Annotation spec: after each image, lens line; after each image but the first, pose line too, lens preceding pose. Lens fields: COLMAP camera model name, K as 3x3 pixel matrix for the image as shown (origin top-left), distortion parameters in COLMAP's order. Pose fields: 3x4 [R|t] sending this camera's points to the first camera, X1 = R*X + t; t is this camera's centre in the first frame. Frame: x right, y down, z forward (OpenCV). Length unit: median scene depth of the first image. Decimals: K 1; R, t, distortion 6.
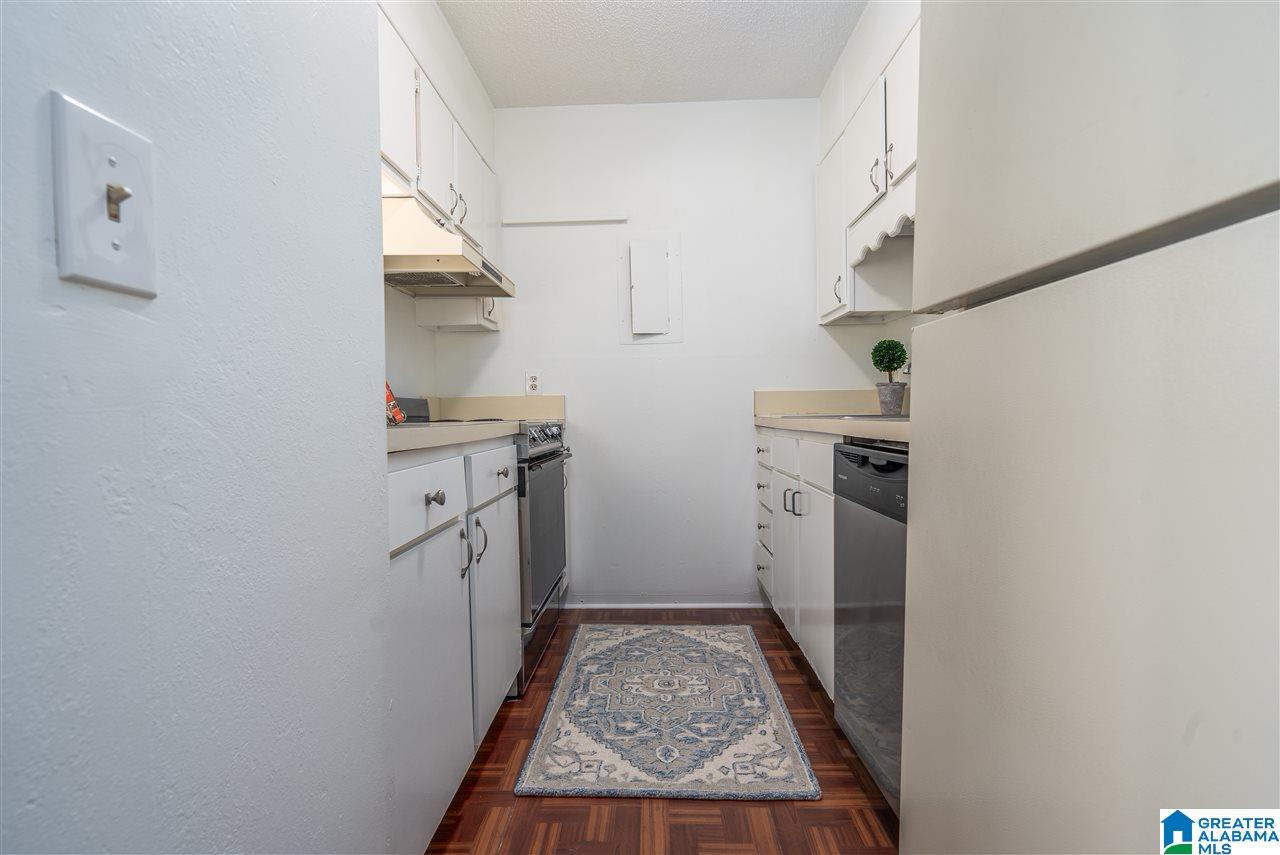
lens RADIAL K [[593.9, 0, 638.0], [0, 593.9, 425.0], [0, 0, 1]] dist [0.000538, 0.000004]
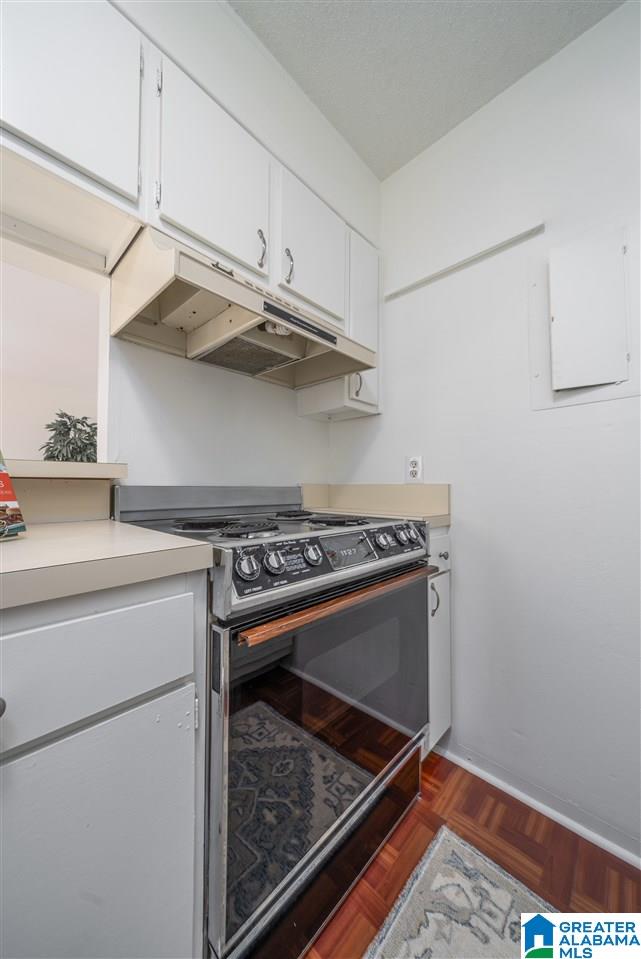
lens RADIAL K [[330.7, 0, 318.2], [0, 330.7, 478.1], [0, 0, 1]] dist [-0.000294, -0.000315]
pose [[0.742220, 0.006112, -0.670129, 0.045561], [-0.034024, 0.999012, -0.028572, -0.042977], [0.669292, 0.044008, 0.741695, 0.603344]]
